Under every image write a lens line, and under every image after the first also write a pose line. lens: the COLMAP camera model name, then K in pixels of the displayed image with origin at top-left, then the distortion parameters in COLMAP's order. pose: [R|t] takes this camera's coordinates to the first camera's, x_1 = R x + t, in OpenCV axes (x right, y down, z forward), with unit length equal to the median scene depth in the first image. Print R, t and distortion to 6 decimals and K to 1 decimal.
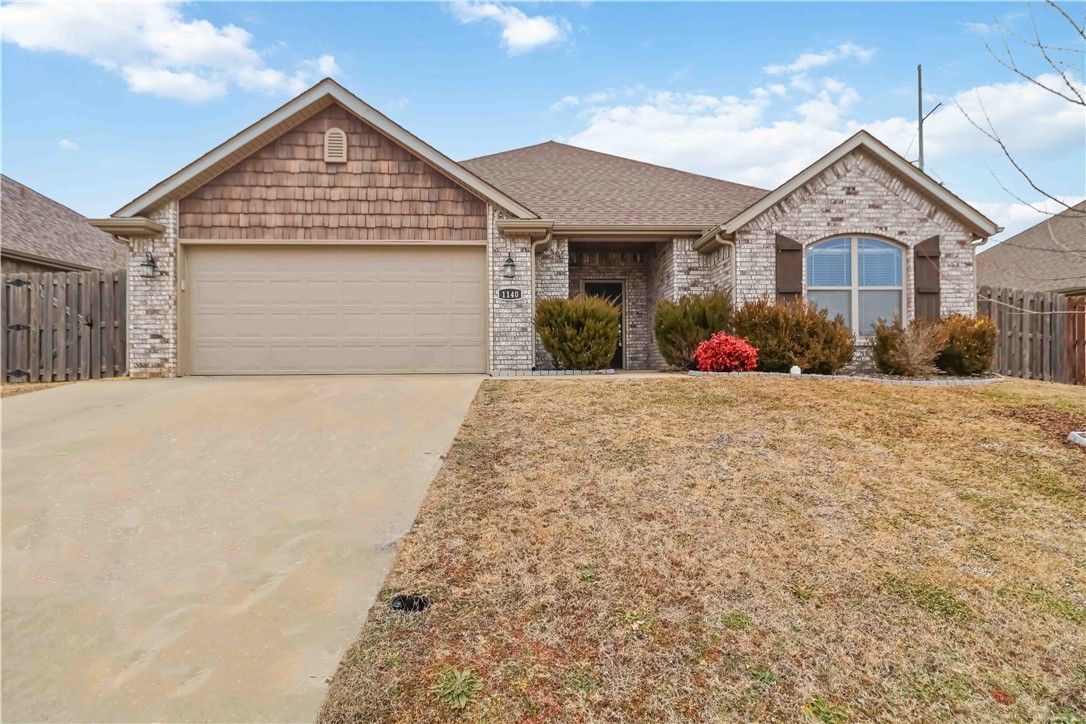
lens RADIAL K [[510.8, 0, 553.1], [0, 510.8, 351.3], [0, 0, 1]] dist [0.001782, -0.011763]
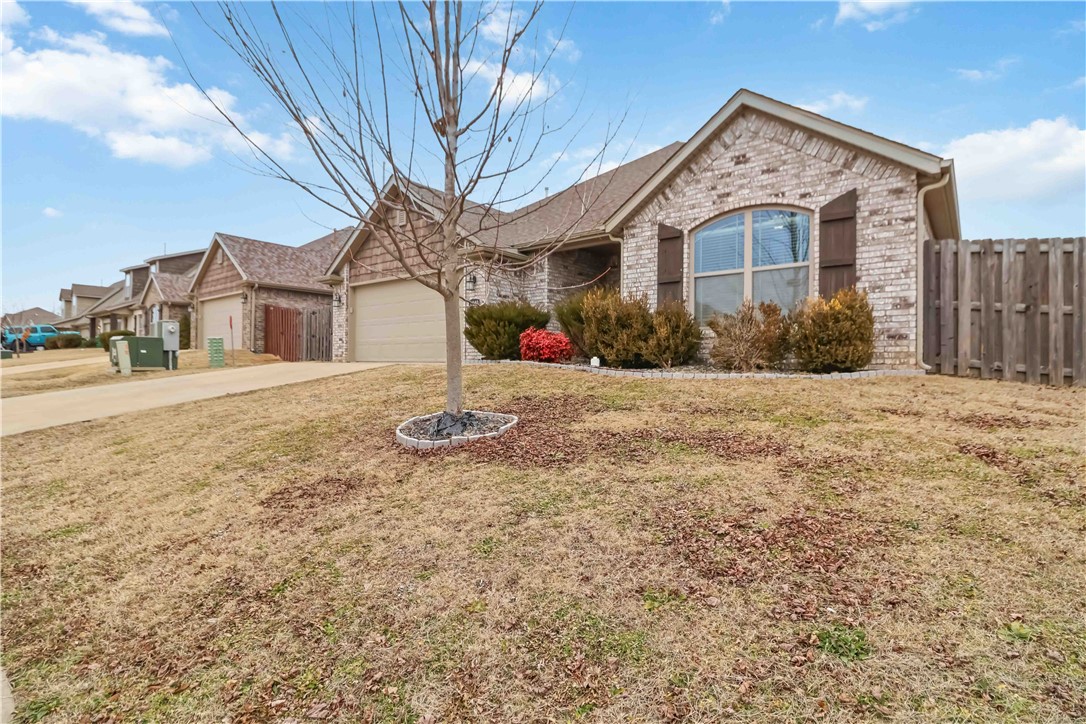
lens RADIAL K [[510.8, 0, 553.1], [0, 510.8, 351.3], [0, 0, 1]] dist [0.001782, -0.011763]
pose [[0.751350, -0.001725, -0.659902, 0.931307], [0.005656, 0.999977, 0.003826, 0.010198], [0.659880, -0.006607, 0.751342, 0.126778]]
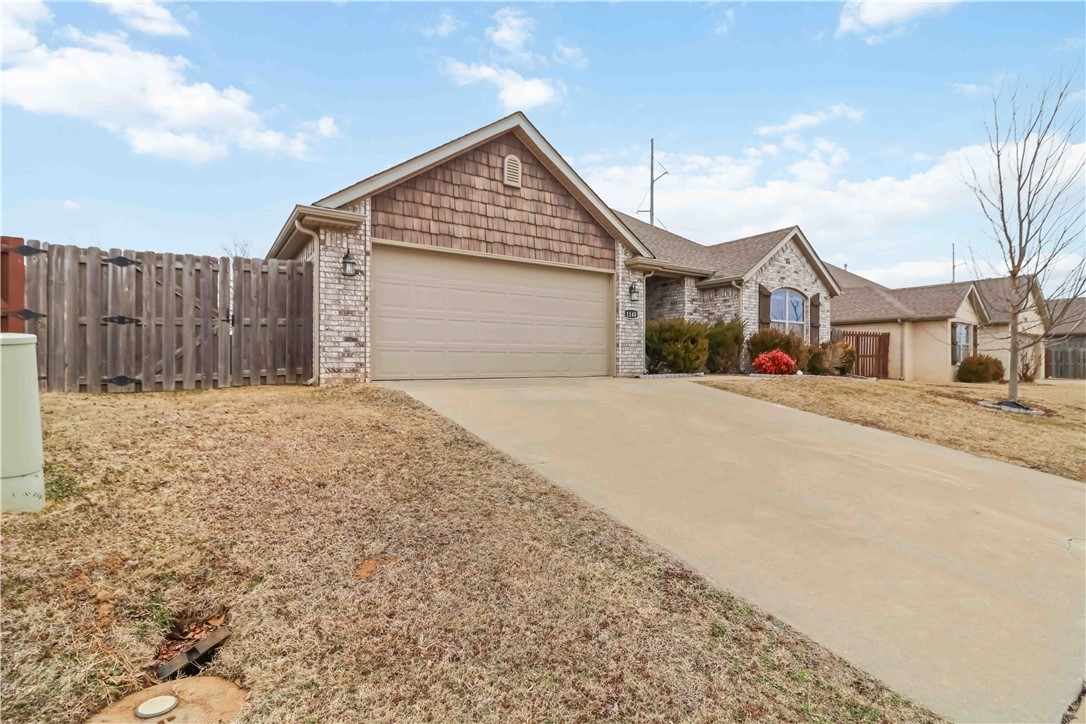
lens RADIAL K [[510.8, 0, 553.1], [0, 510.8, 351.3], [0, 0, 1]] dist [0.001782, -0.011763]
pose [[0.852412, 0.017624, 0.522574, -0.899249], [-0.018262, 0.999826, -0.003931, -0.009634], [-0.522552, -0.006192, 0.852585, 0.008047]]
